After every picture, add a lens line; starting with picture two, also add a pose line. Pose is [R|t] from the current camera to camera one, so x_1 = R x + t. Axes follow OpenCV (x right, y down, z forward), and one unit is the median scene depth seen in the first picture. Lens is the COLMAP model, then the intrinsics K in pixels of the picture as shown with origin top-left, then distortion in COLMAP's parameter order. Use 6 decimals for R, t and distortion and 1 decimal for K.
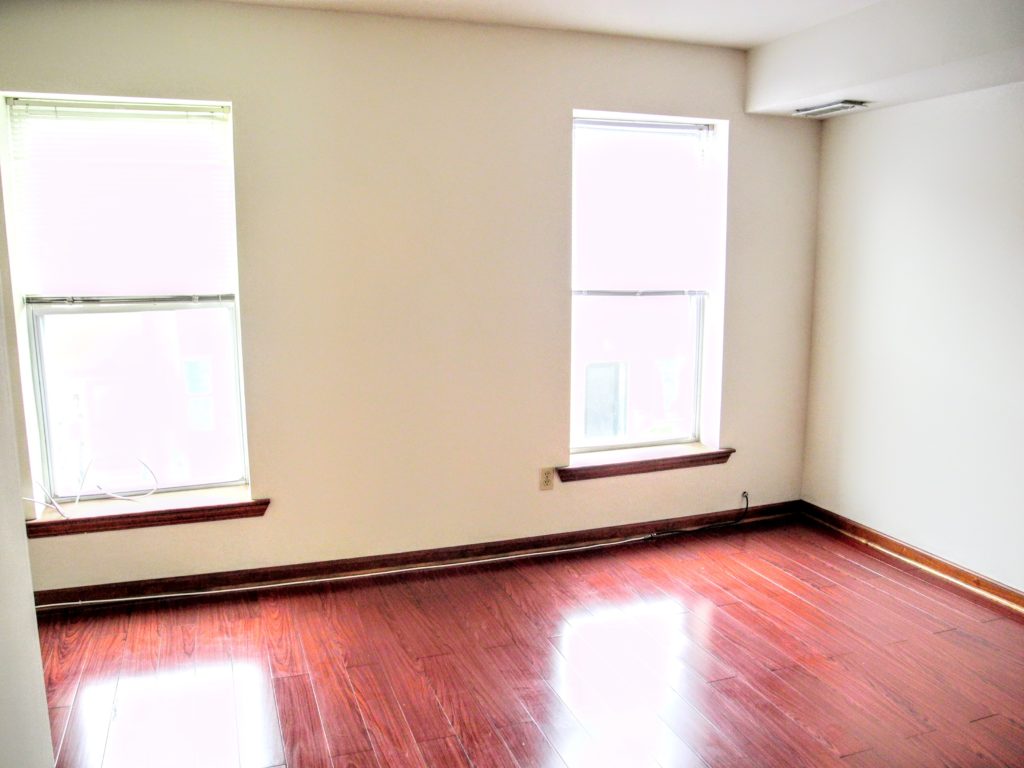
lens RADIAL K [[848.6, 0, 512.0], [0, 848.6, 384.0], [0, 0, 1]] dist [-0.126145, 0.106687]
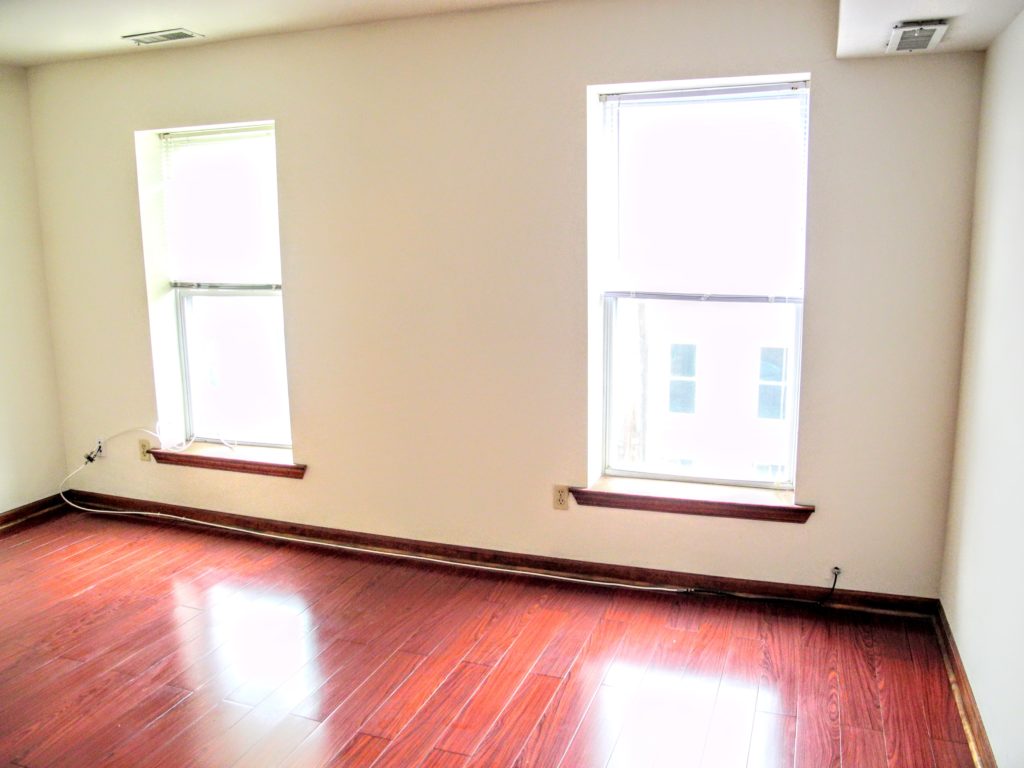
lens RADIAL K [[848.6, 0, 512.0], [0, 848.6, 384.0], [0, 0, 1]] dist [-0.126145, 0.106687]
pose [[0.764530, 0.097253, -0.637209, 0.581178], [-0.099715, 0.994497, 0.032143, -0.033562], [0.636828, 0.038965, 0.770020, 0.267595]]
